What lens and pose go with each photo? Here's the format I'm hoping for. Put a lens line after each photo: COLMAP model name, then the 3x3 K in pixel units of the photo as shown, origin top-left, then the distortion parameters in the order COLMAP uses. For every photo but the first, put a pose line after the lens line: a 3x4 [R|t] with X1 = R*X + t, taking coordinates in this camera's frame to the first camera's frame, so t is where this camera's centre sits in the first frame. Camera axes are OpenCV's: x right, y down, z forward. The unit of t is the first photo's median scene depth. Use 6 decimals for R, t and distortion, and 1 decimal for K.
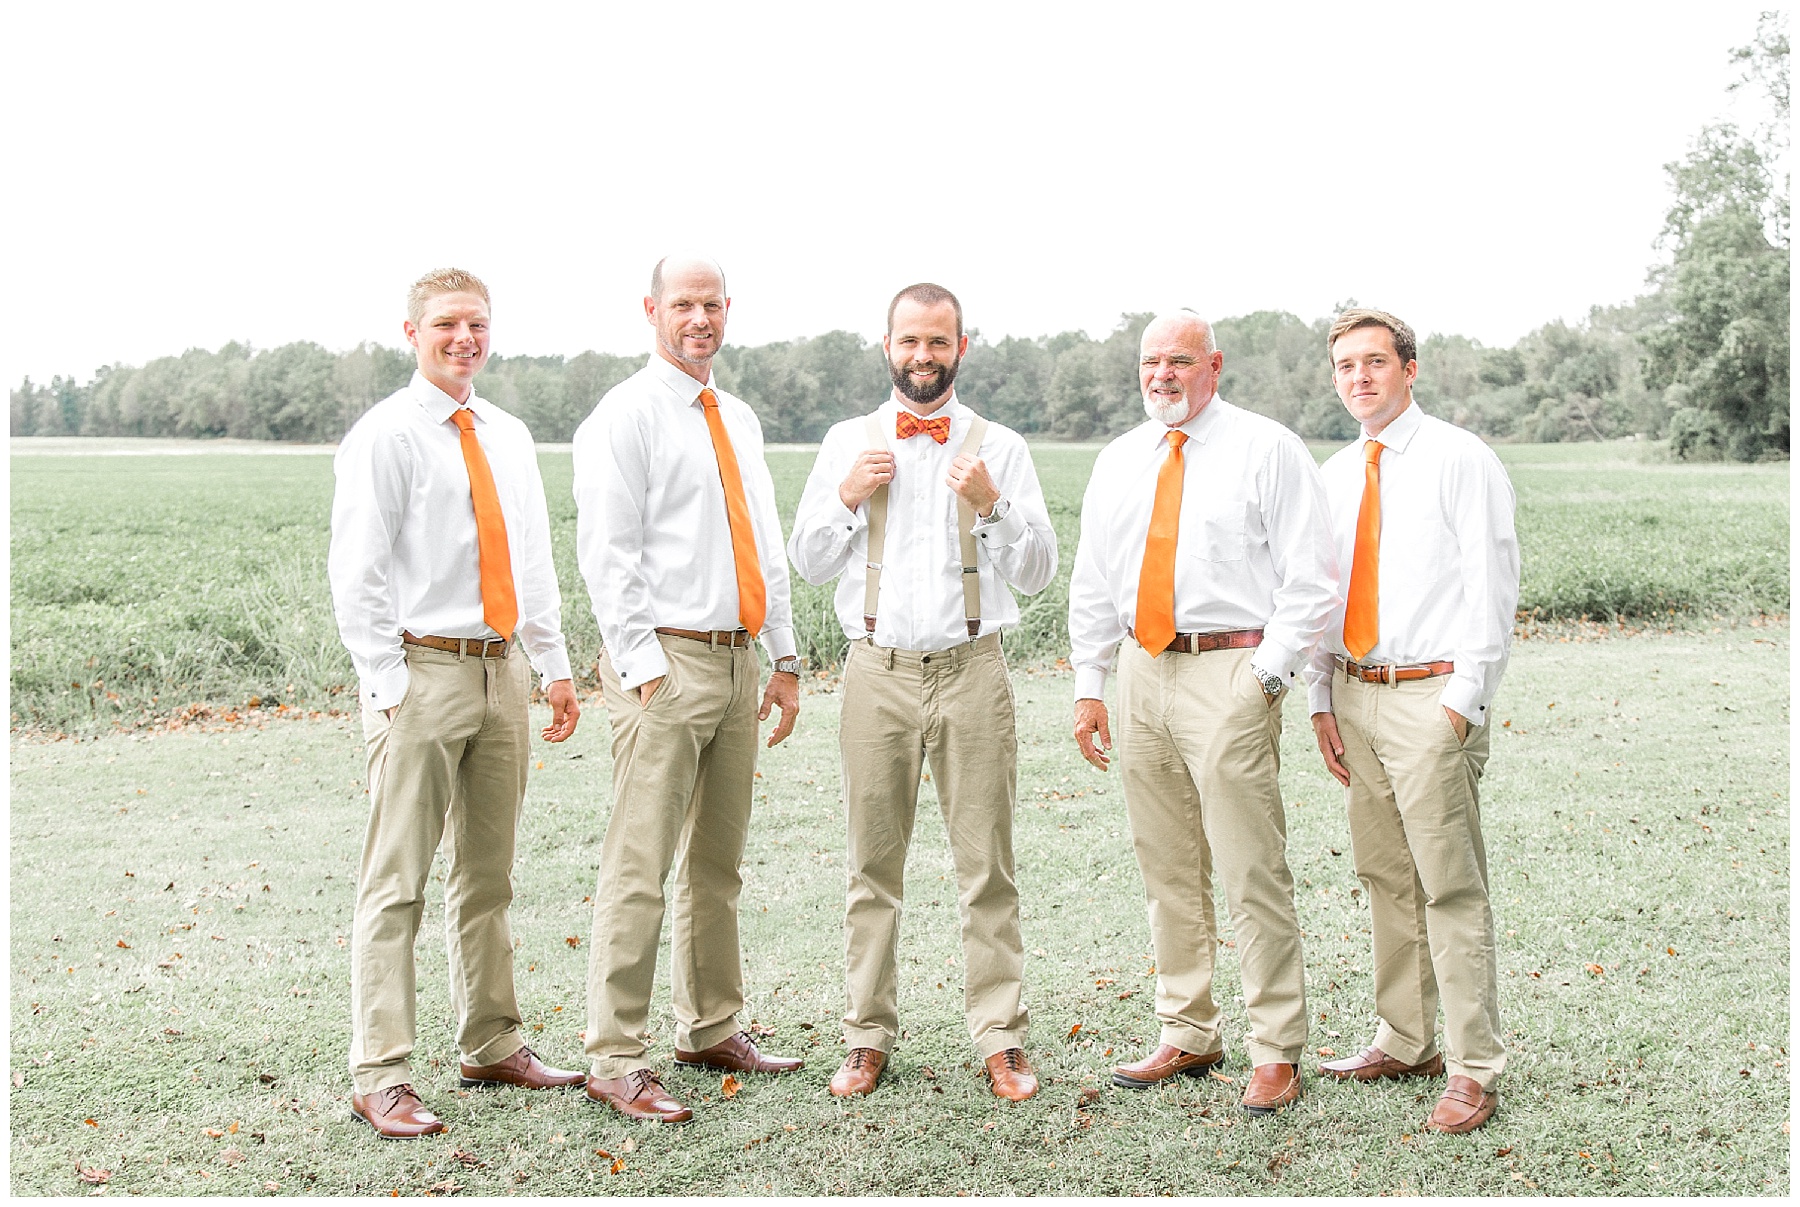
lens RADIAL K [[1992.8, 0, 952.1], [0, 1992.8, 580.9], [0, 0, 1]] dist [0.000756, 0.000000]
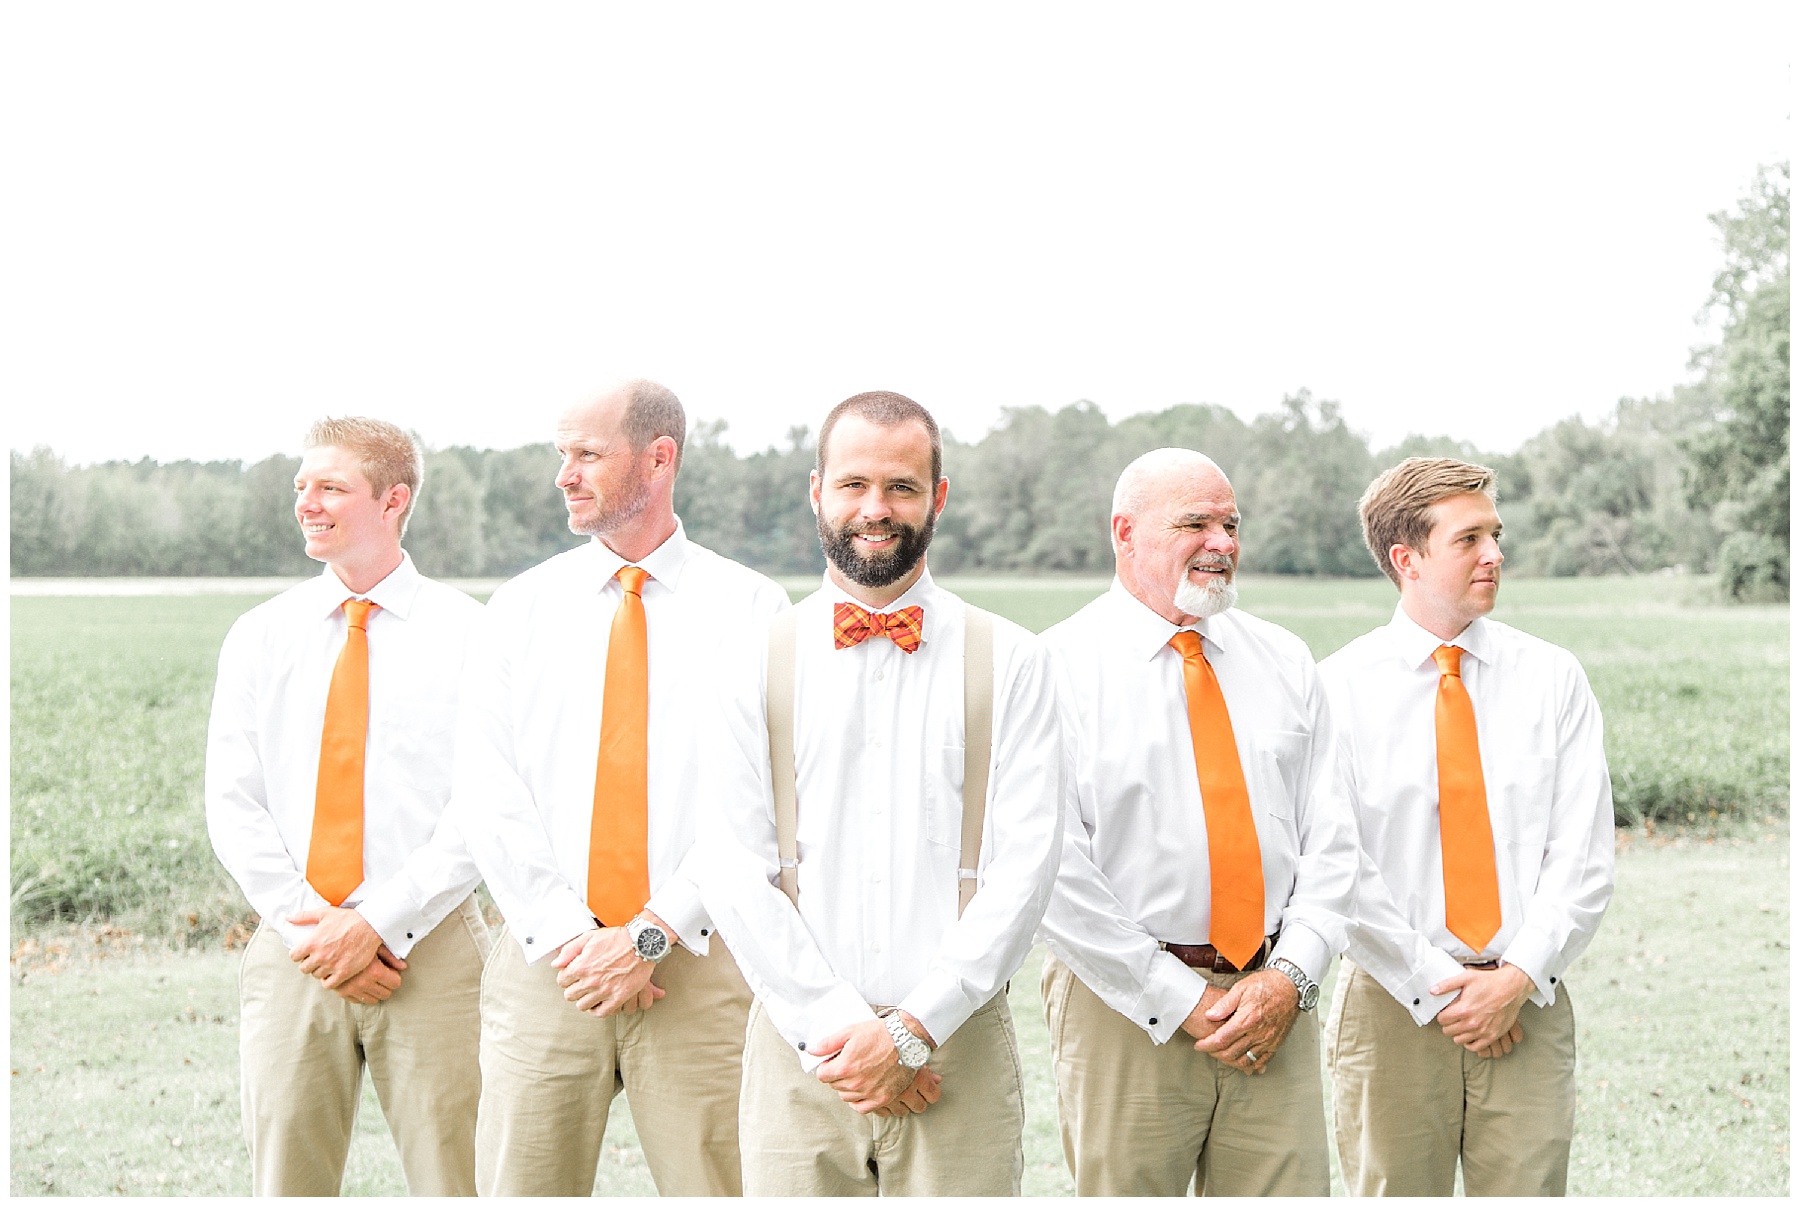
lens RADIAL K [[3006.1, 0, 909.3], [0, 3006.1, 604.2], [0, 0, 1]] dist [-0.010743, 0.000000]
pose [[0.998211, -0.002657, 0.059730, -0.016480], [0.004284, 0.999623, -0.027131, -0.029739], [-0.059635, 0.027338, 0.997846, -0.122152]]
